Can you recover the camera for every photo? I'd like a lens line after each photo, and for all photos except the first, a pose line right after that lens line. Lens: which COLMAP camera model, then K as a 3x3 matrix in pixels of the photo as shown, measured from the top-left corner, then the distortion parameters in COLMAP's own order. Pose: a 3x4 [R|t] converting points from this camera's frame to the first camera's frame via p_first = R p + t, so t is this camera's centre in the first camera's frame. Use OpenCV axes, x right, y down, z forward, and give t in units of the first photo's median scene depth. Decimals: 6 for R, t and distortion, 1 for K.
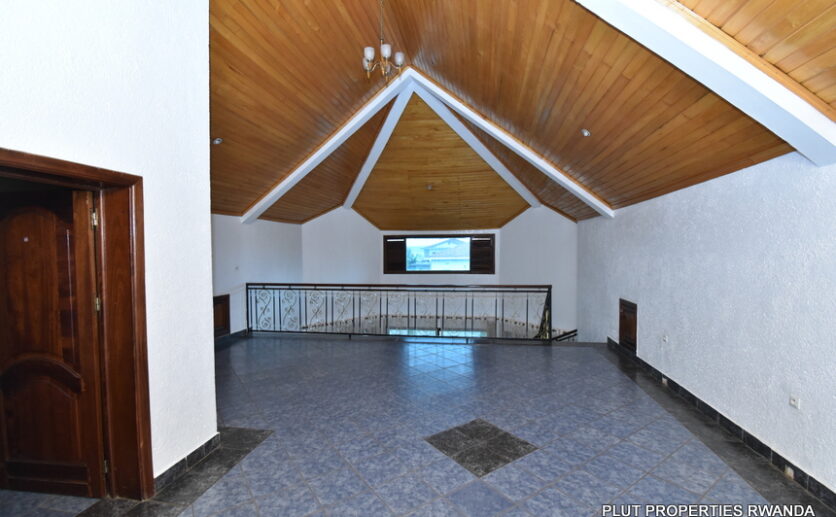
lens RADIAL K [[366.4, 0, 418.0], [0, 366.4, 258.5], [0, 0, 1]] dist [-0.000315, -0.000092]
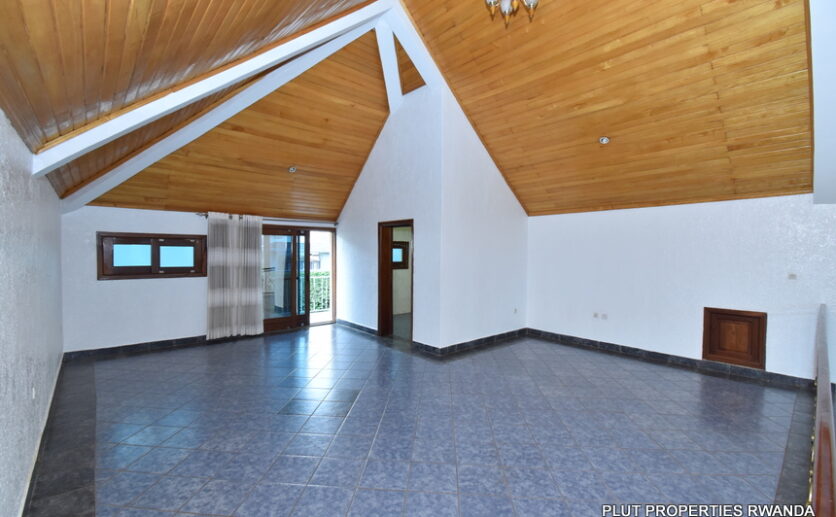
lens RADIAL K [[366.4, 0, 418.0], [0, 366.4, 258.5], [0, 0, 1]] dist [-0.000315, -0.000092]
pose [[-0.622994, 0.025608, -0.781808, 0.875454], [-0.023769, 0.998383, 0.051643, -0.055700], [0.781866, 0.050756, -0.621377, 1.886837]]
